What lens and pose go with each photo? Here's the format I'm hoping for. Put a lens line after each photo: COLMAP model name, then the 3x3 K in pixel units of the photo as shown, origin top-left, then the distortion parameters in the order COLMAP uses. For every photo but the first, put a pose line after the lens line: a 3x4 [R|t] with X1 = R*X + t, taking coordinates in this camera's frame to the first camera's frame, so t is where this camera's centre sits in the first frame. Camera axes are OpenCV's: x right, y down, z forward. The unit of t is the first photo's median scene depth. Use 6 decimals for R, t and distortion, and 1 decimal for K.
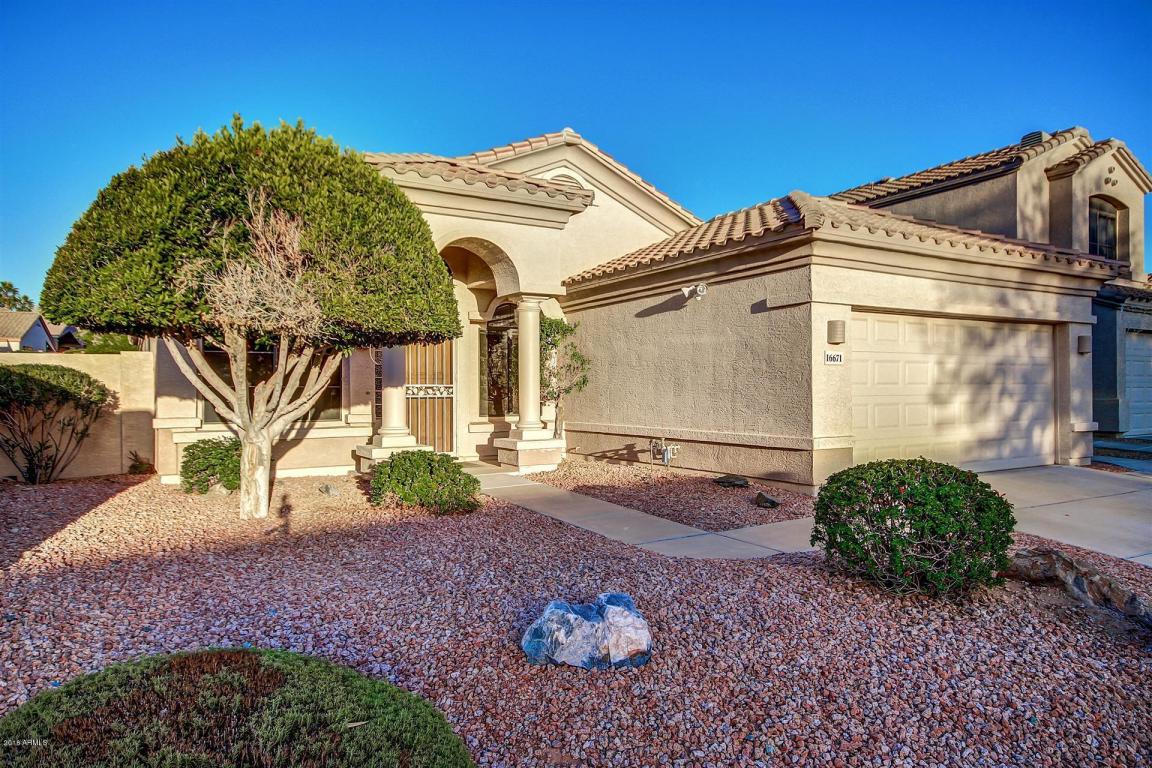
lens RADIAL K [[749.7, 0, 582.9], [0, 749.7, 385.2], [0, 0, 1]] dist [0.010559, 0.010930]
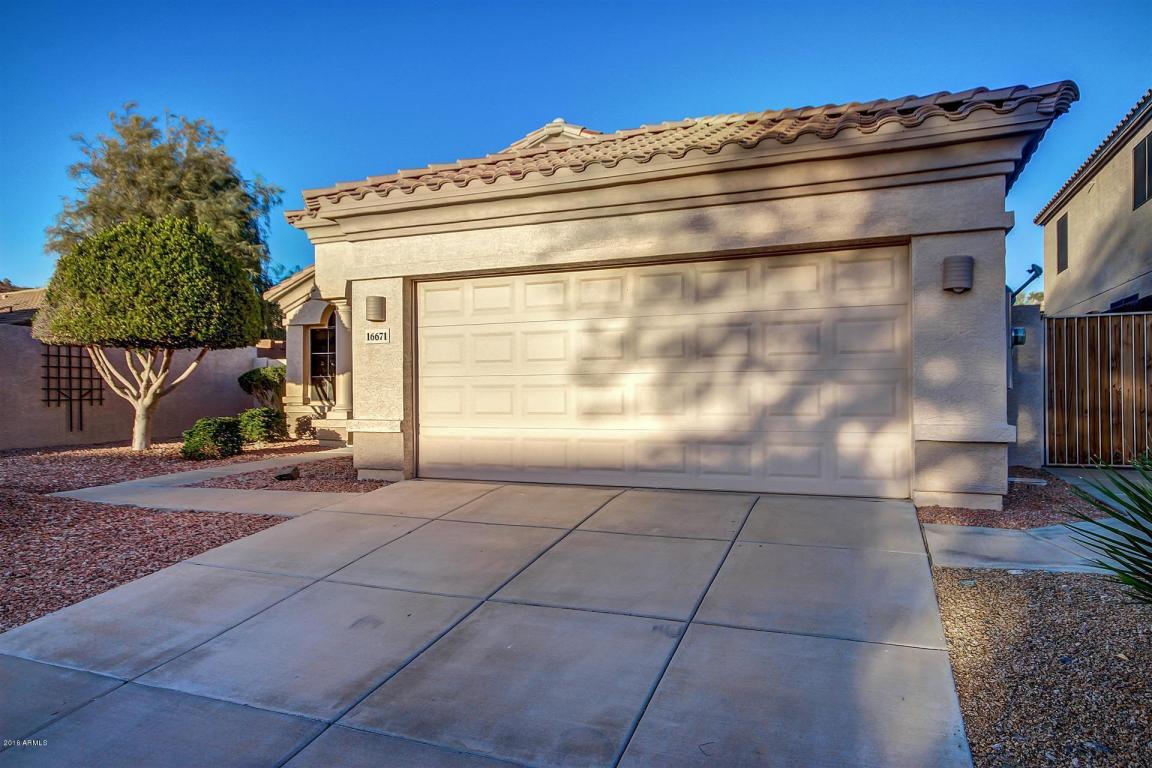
lens RADIAL K [[749.7, 0, 565.5], [0, 749.7, 374.4], [0, 0, 1]] dist [0.010559, 0.010930]
pose [[0.585456, -0.018935, -0.810483, 1.036980], [0.010459, 0.999820, -0.015804, 0.027025], [0.810637, 0.000776, 0.585549, 0.526573]]
